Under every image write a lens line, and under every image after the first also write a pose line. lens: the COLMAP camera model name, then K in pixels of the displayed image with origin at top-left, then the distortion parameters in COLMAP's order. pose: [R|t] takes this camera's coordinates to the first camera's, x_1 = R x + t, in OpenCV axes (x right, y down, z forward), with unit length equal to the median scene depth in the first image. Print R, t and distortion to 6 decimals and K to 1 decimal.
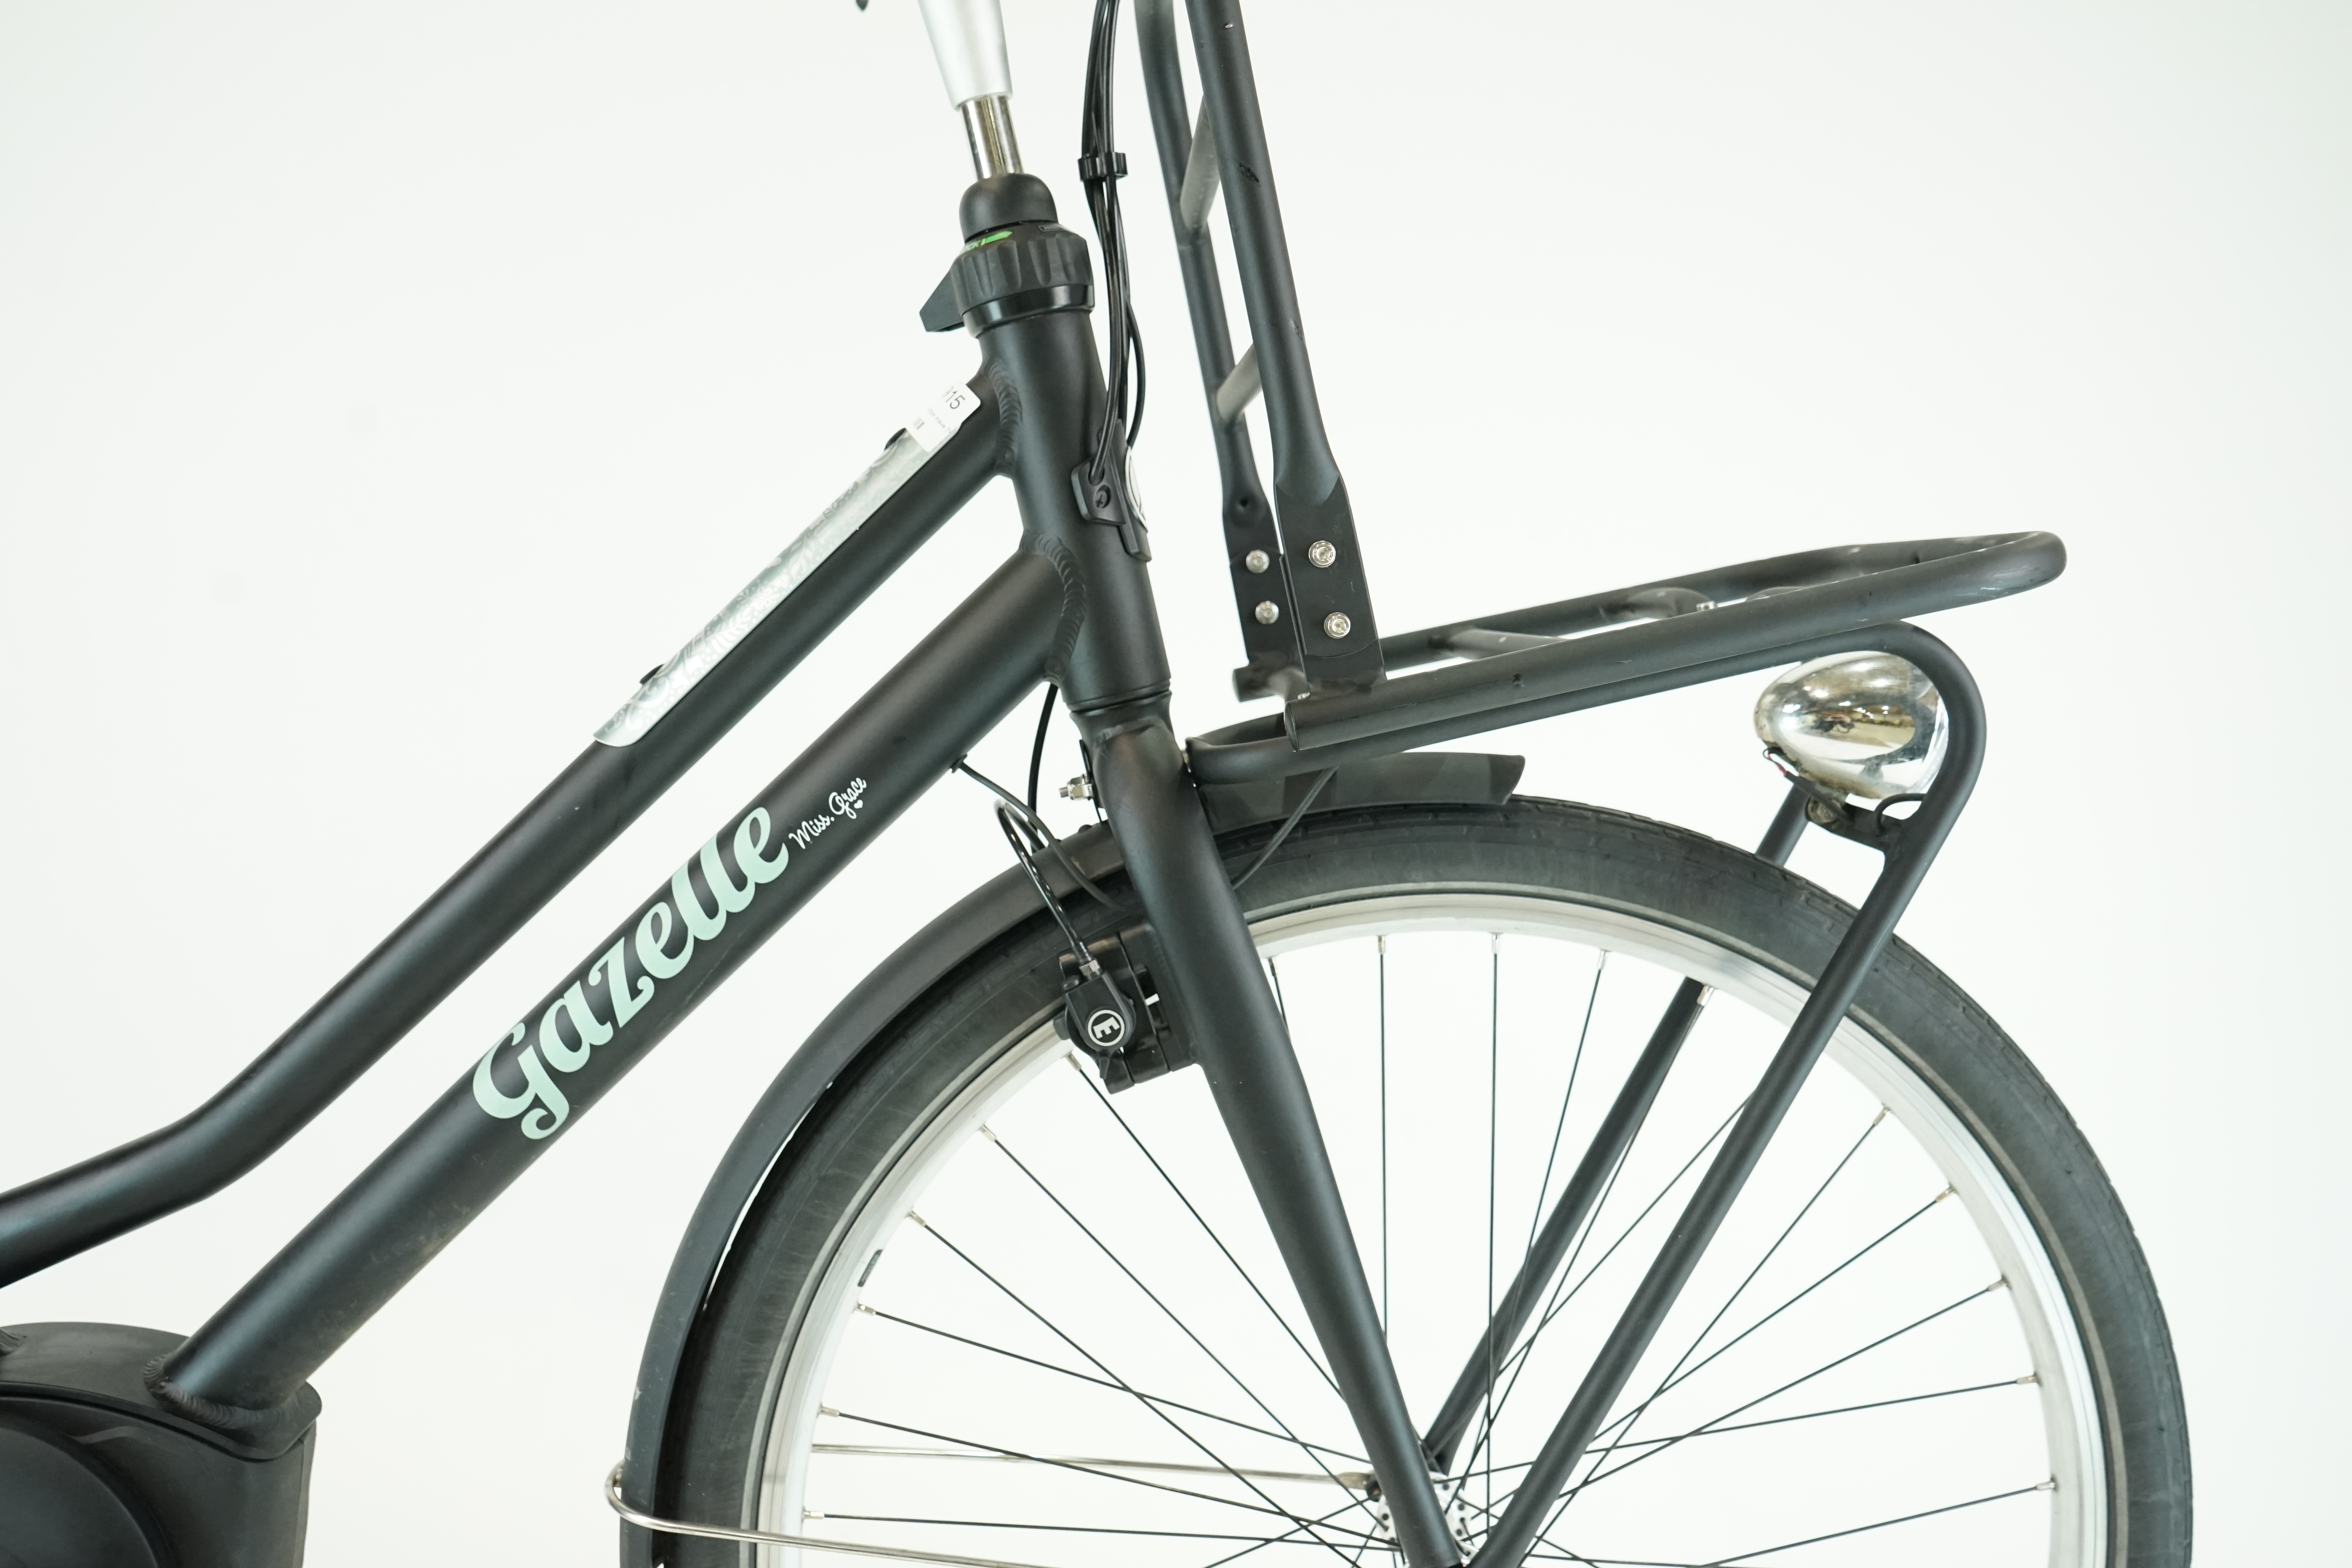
lens RADIAL K [[1923.8, 0, 1179.6], [0, 1923.8, 845.6], [0, 0, 1]] dist [-0.049742, 0.000968]
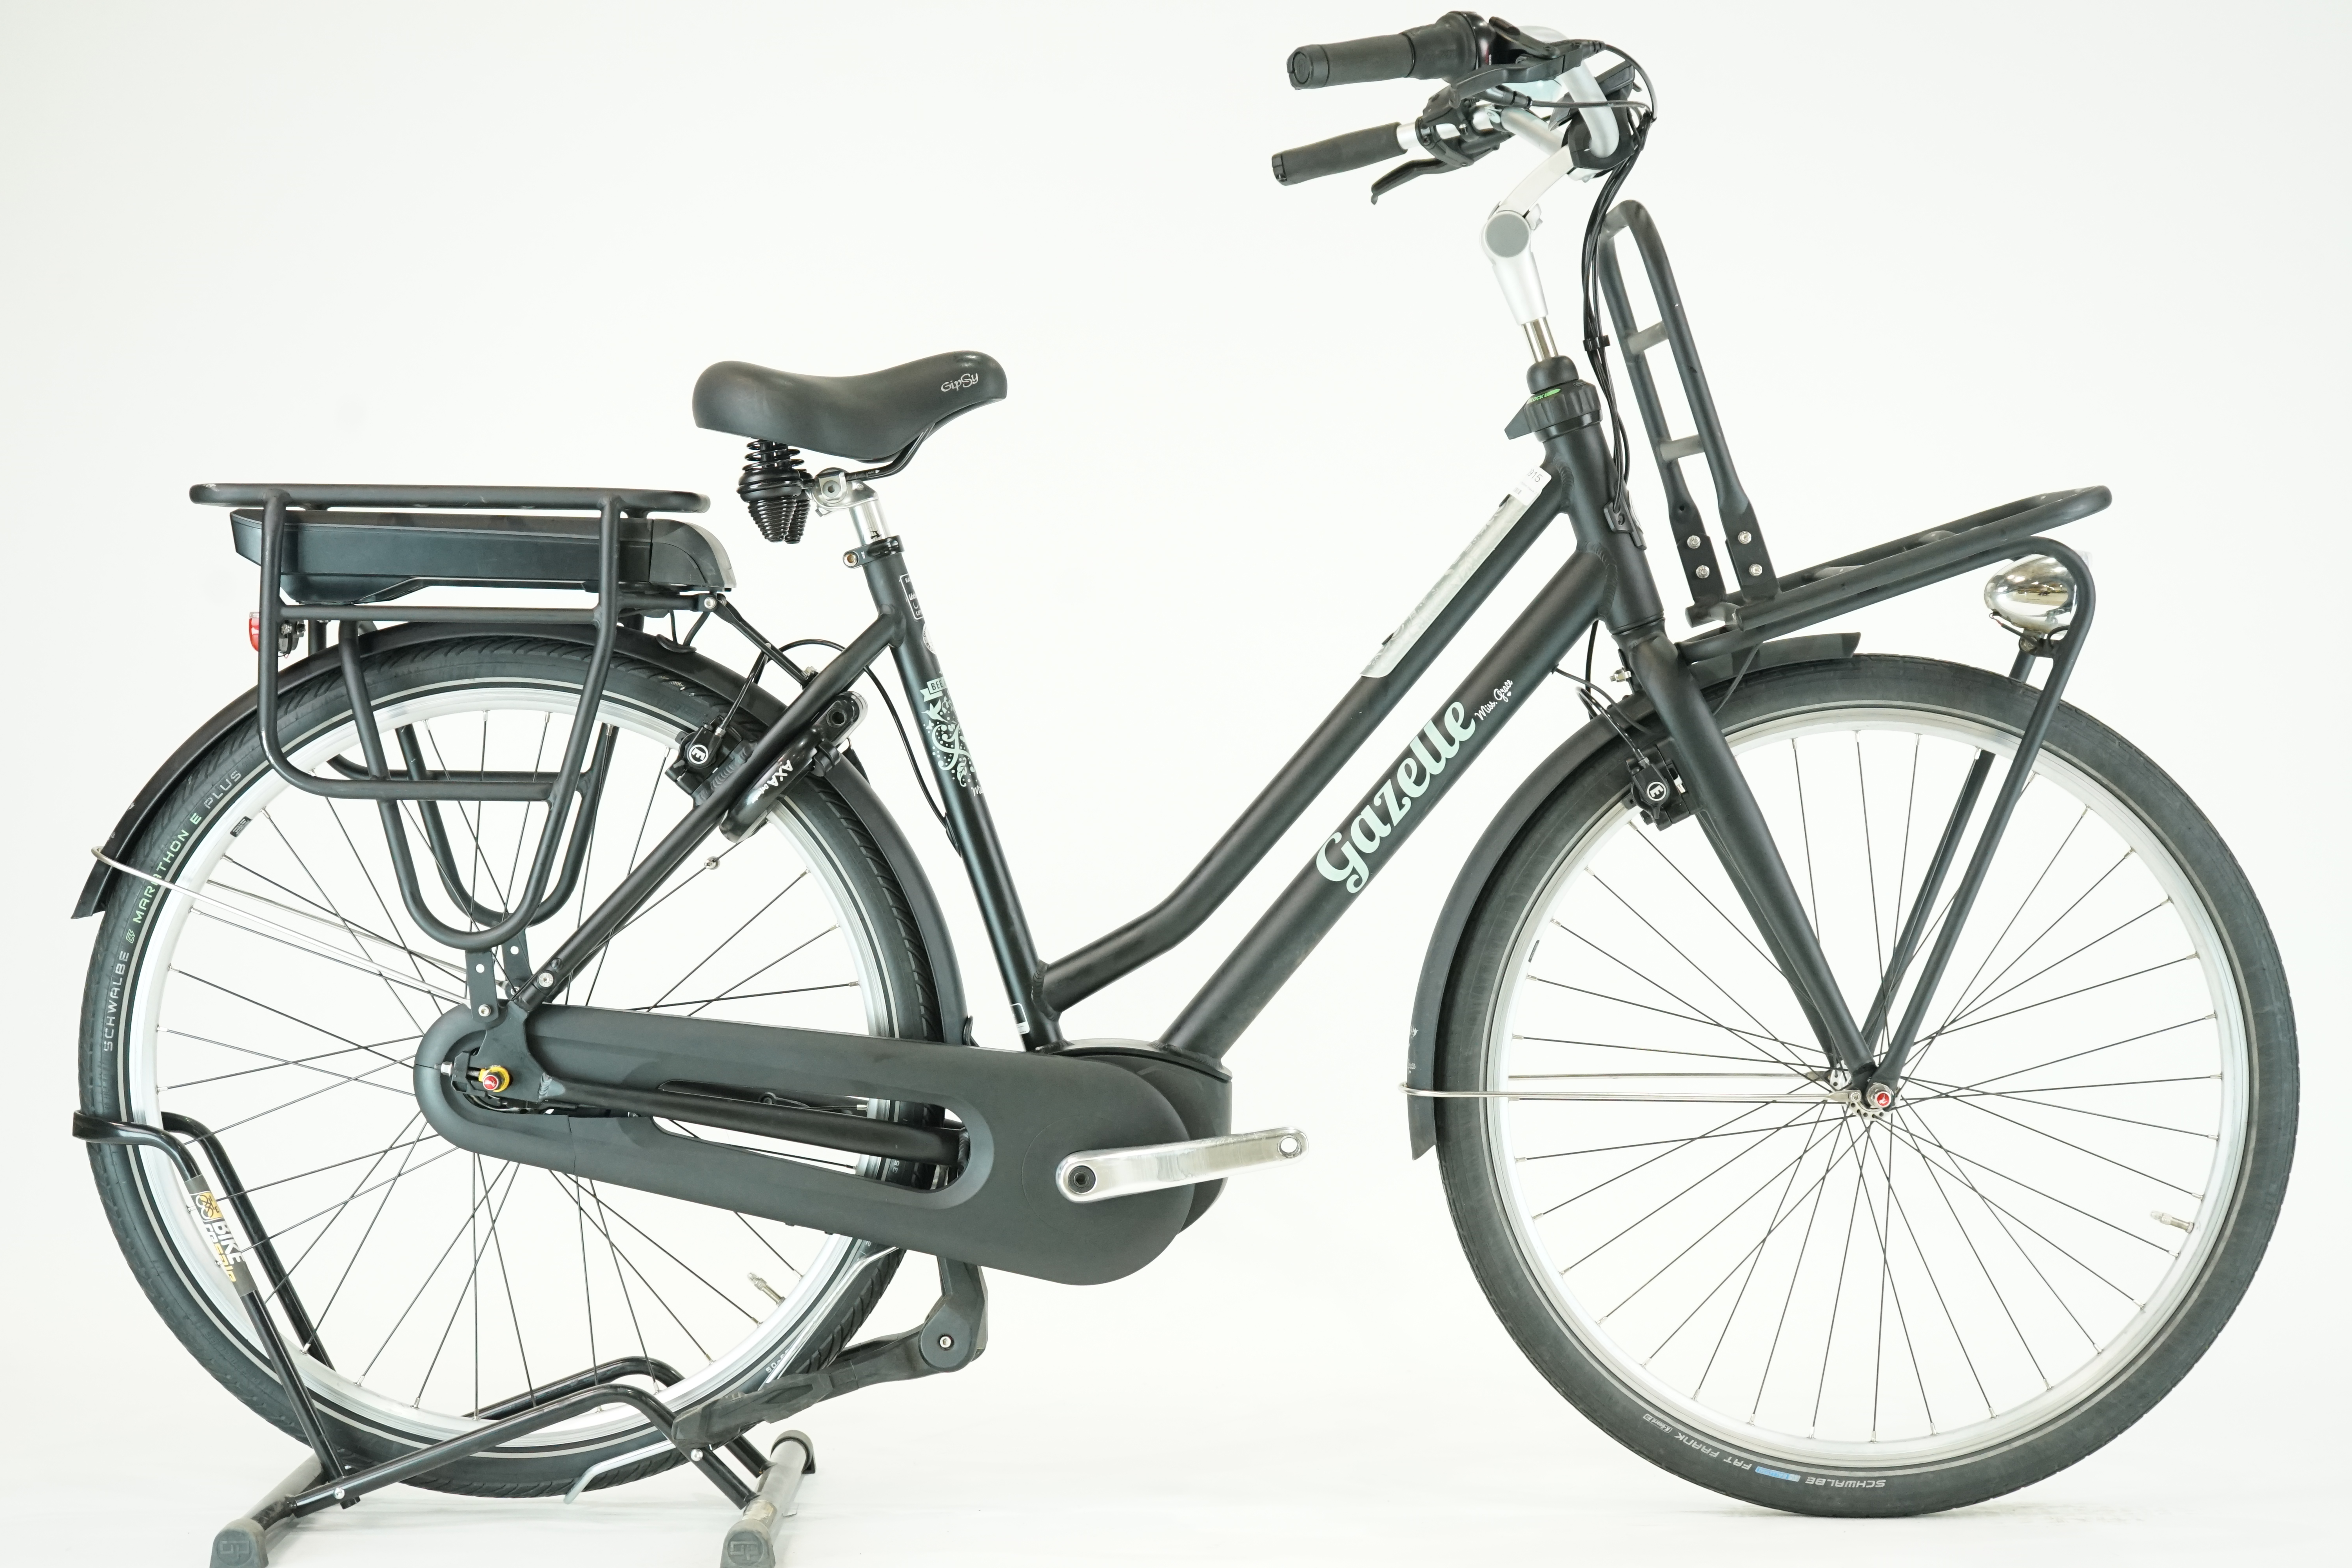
lens RADIAL K [[3677.6, 0, 1176.0], [0, 3677.6, 784.0], [0, 0, 1]] dist [-0.147652, -0.017806]
pose [[0.992503, -0.109423, -0.054445, -0.302650], [0.104738, 0.991071, -0.082517, 0.326846], [0.062988, 0.076196, 0.995101, -2.579677]]
